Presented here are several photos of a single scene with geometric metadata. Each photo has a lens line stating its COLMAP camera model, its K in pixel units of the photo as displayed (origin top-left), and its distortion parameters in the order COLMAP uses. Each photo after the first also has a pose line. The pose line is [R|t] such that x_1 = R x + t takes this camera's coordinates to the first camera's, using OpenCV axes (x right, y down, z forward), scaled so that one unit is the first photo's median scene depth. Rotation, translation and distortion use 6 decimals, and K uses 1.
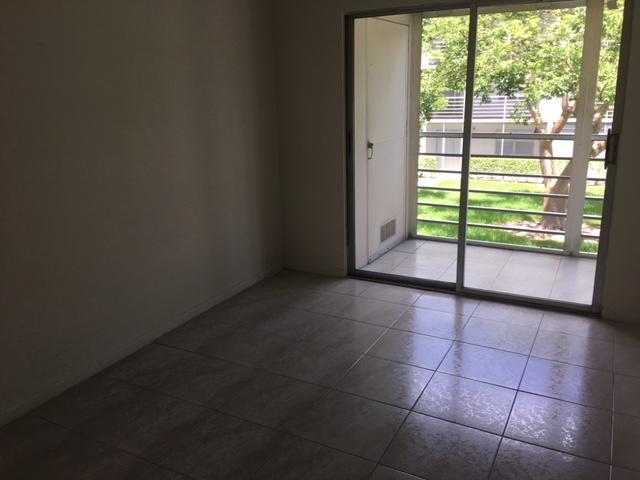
lens RADIAL K [[544.5, 0, 320.1], [0, 544.5, 236.0], [0, 0, 1]] dist [0.101419, -0.173156]
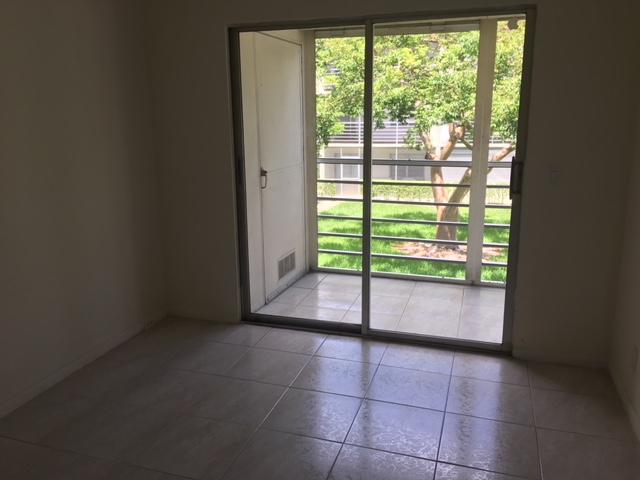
lens RADIAL K [[541.2, 0, 320.0], [0, 541.2, 240.0], [0, 0, 1]] dist [0.103054, -0.168491]
pose [[0.983912, -0.026987, 0.176606, 0.021461], [0.032728, 0.999024, -0.029679, -0.025449], [-0.175633, 0.034981, 0.983834, 0.102755]]
